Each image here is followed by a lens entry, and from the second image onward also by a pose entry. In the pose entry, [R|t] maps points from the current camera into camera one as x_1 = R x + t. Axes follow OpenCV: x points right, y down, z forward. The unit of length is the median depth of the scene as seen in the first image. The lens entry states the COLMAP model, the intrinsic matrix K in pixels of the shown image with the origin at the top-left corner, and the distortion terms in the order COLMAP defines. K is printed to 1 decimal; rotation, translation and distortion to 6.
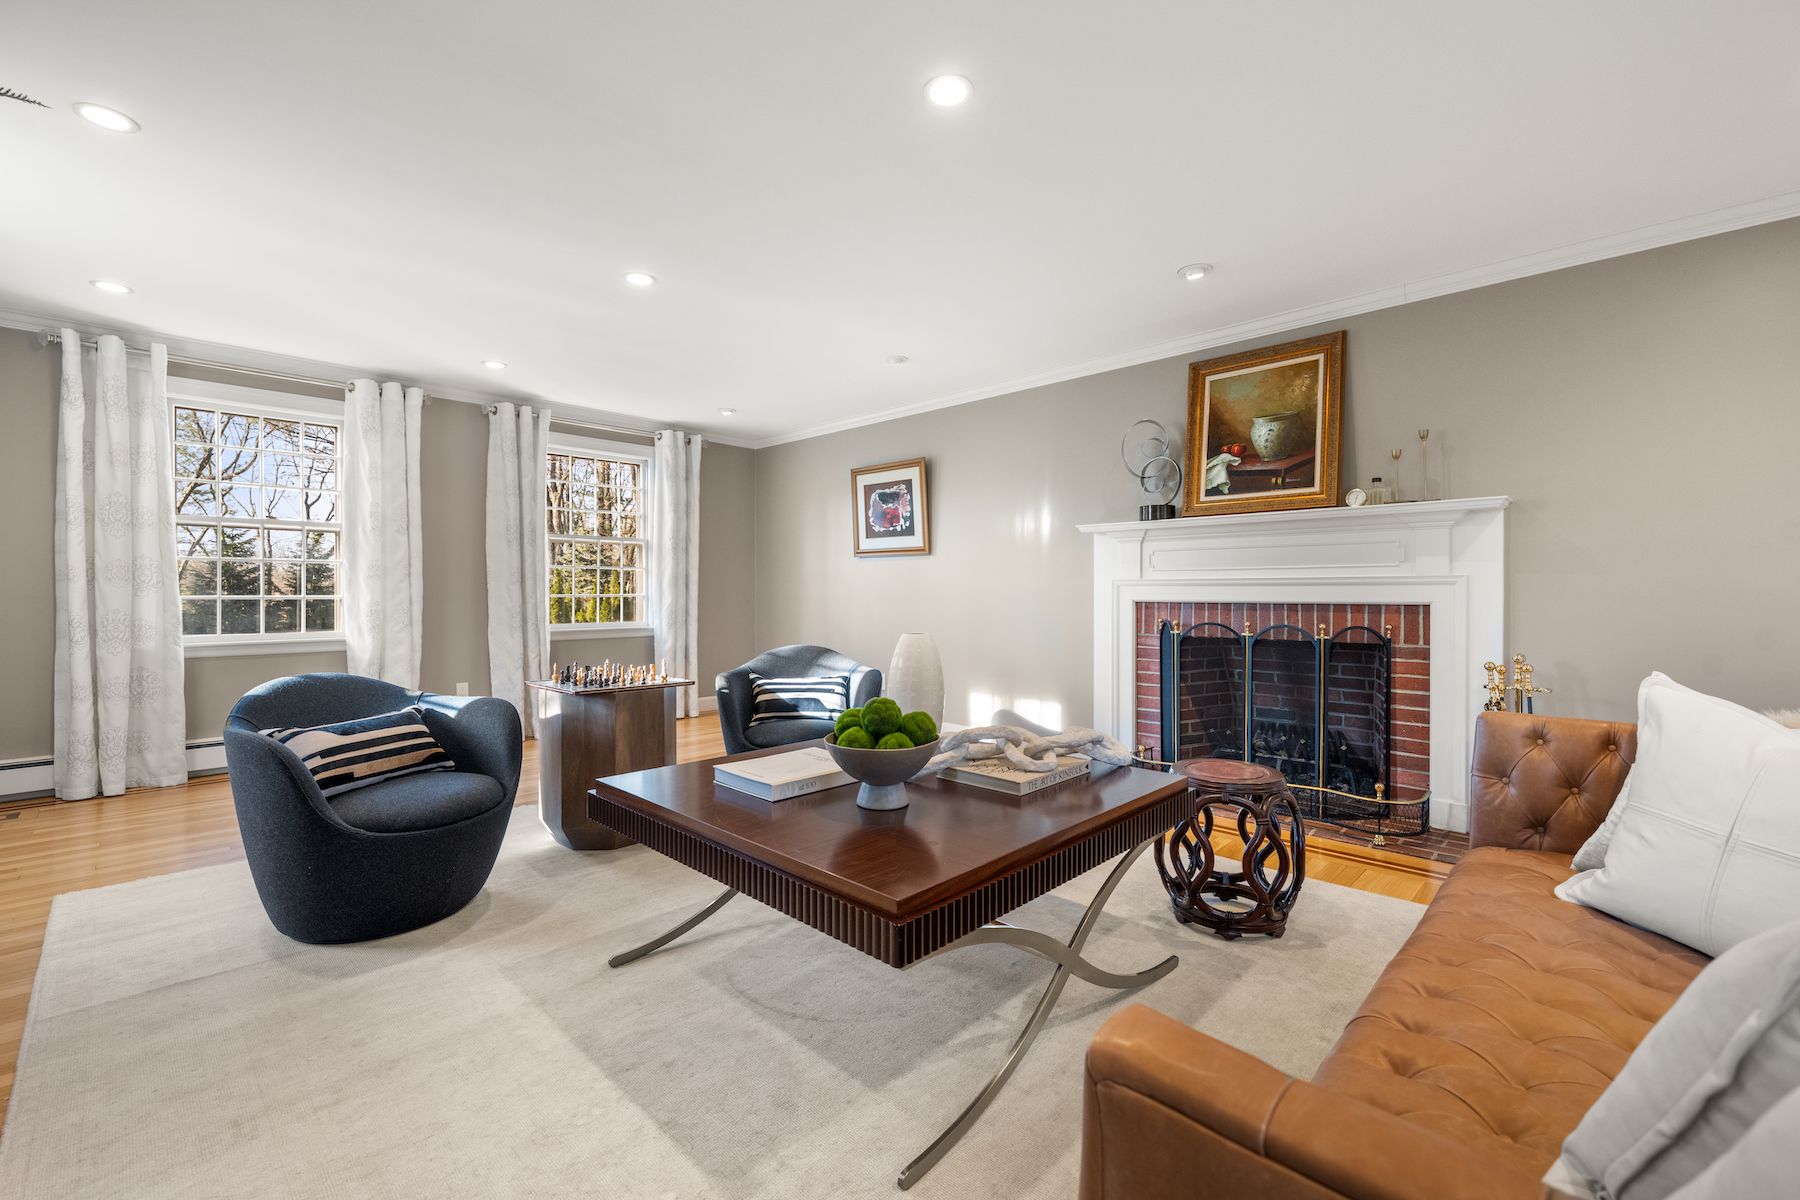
lens RADIAL K [[750.2, 0, 894.9], [0, 750.2, 595.5], [0, 0, 1]] dist [0.001719, -0.000500]
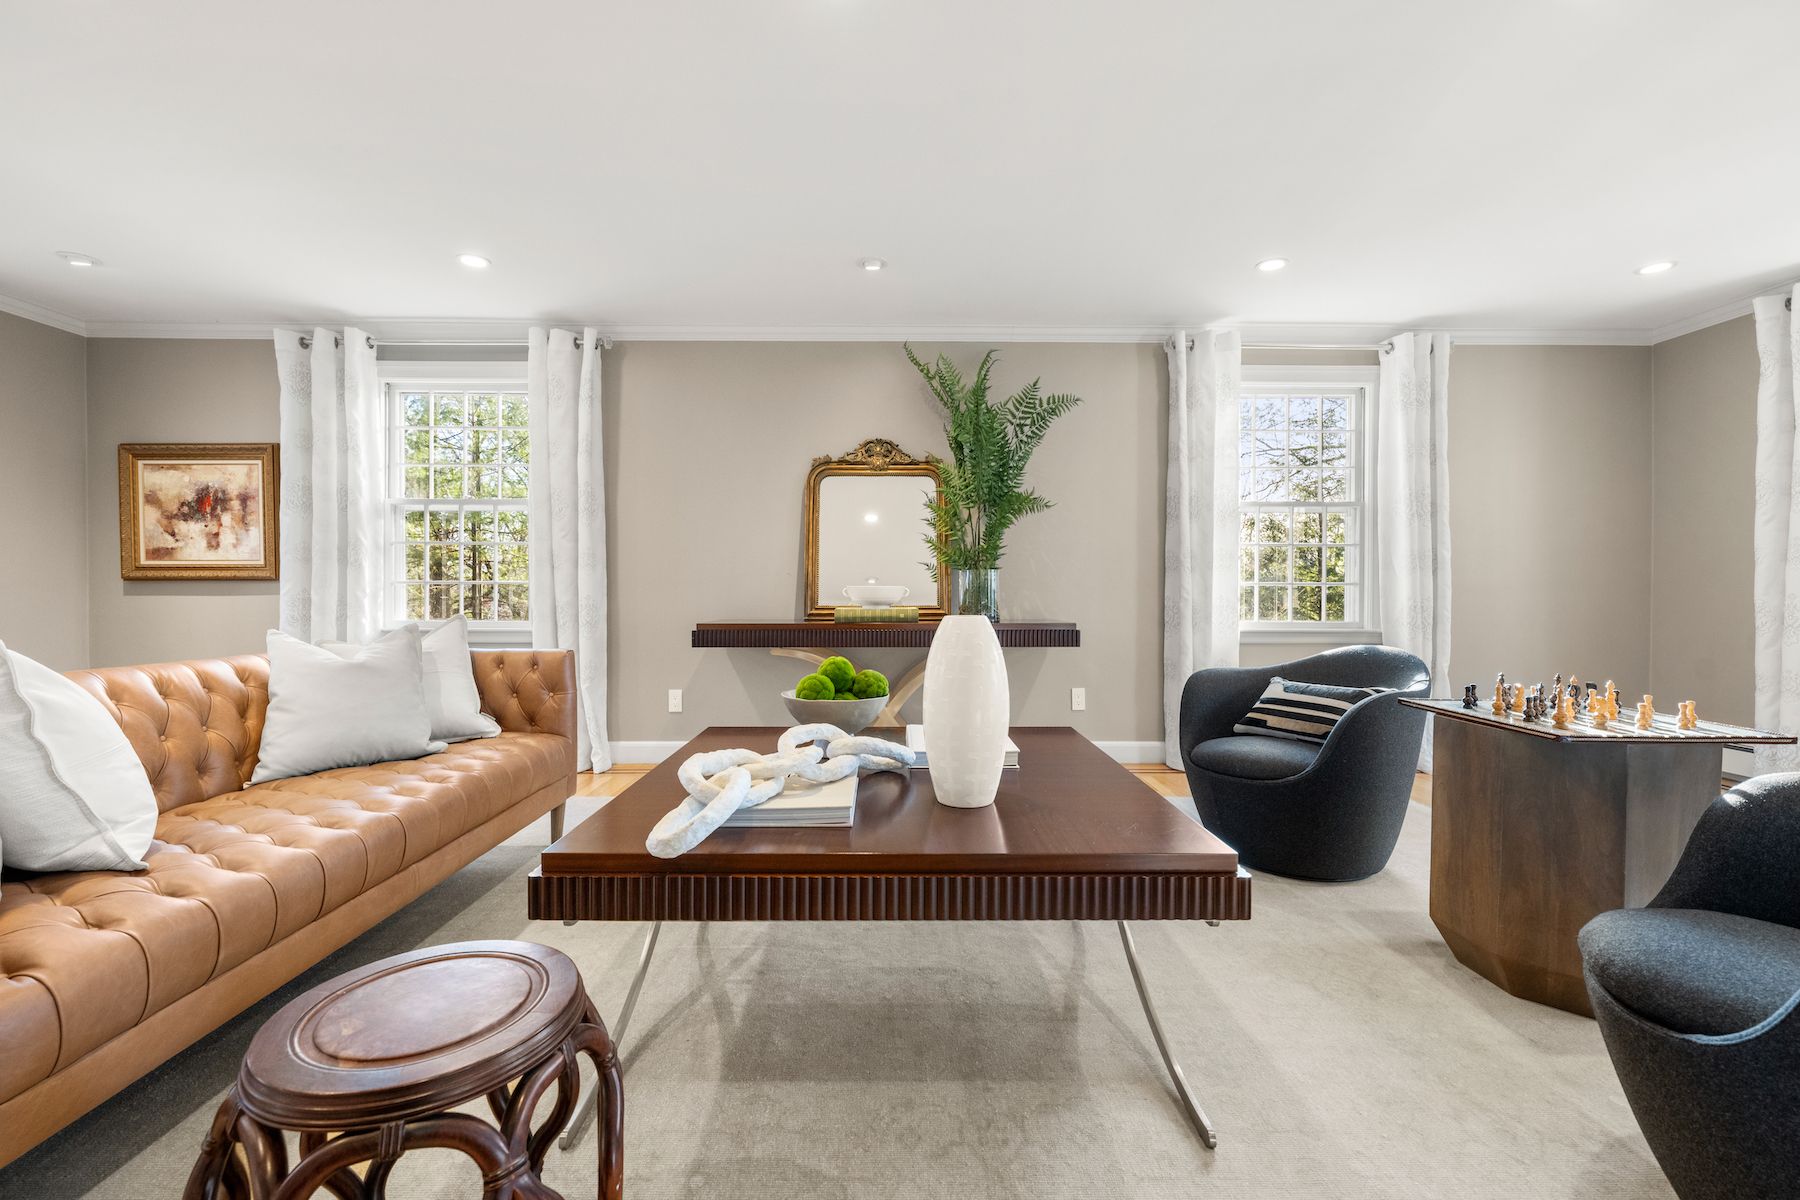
lens RADIAL K [[750.2, 0, 894.9], [0, 750.2, 595.5], [0, 0, 1]] dist [0.001719, -0.000500]
pose [[-0.707784, 0.003870, -0.706418, 0.319428], [-0.006406, 0.999909, 0.011896, 0.015502], [0.706400, 0.012945, -0.707695, 0.846787]]
